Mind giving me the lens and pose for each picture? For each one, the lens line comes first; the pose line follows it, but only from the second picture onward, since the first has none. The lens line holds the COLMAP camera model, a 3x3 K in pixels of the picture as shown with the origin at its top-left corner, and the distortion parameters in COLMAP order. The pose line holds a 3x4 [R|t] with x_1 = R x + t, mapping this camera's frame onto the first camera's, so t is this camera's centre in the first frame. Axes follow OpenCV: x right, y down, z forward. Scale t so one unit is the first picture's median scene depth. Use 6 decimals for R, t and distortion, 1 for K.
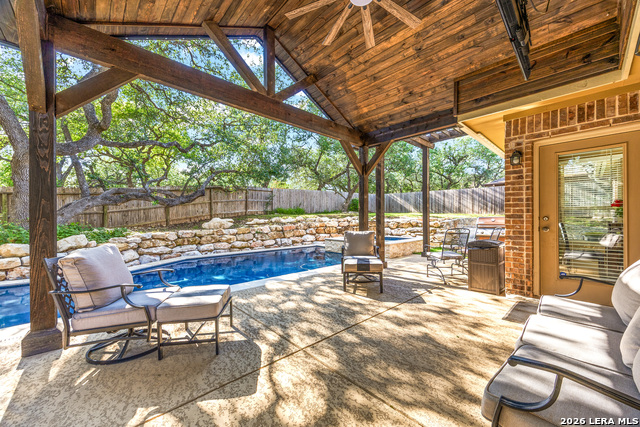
lens RADIAL K [[250.8, 0, 320.7], [0, 250.8, 219.0], [0, 0, 1]] dist [-0.015219, 0.000115]
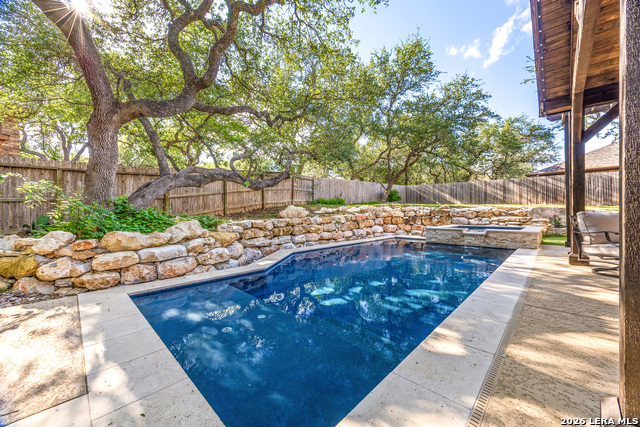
lens RADIAL K [[250.8, 0, 320.8], [0, 250.8, 211.3], [0, 0, 1]] dist [-0.015219, 0.000115]
pose [[0.998933, -0.001848, 0.046150, -0.372192], [0.002393, 0.999928, -0.011757, 0.027751], [-0.046124, 0.011855, 0.998865, 0.140094]]
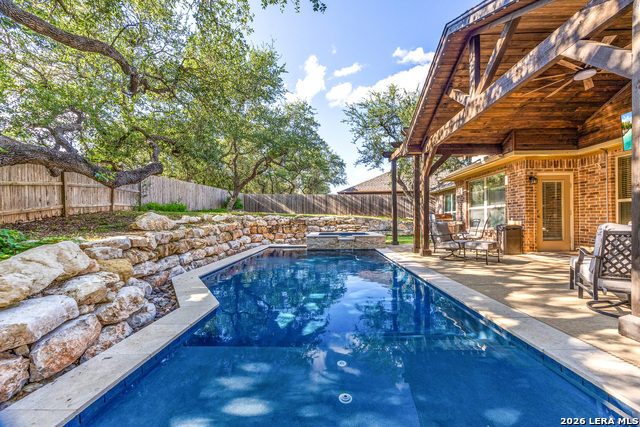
lens RADIAL K [[250.8, 0, 333.1], [0, 250.8, 222.1], [0, 0, 1]] dist [-0.015219, 0.000115]
pose [[0.689331, -0.006440, 0.724418, -0.573346], [0.006203, 0.999976, 0.002986, 0.021655], [-0.724420, 0.002435, 0.689355, 0.273526]]
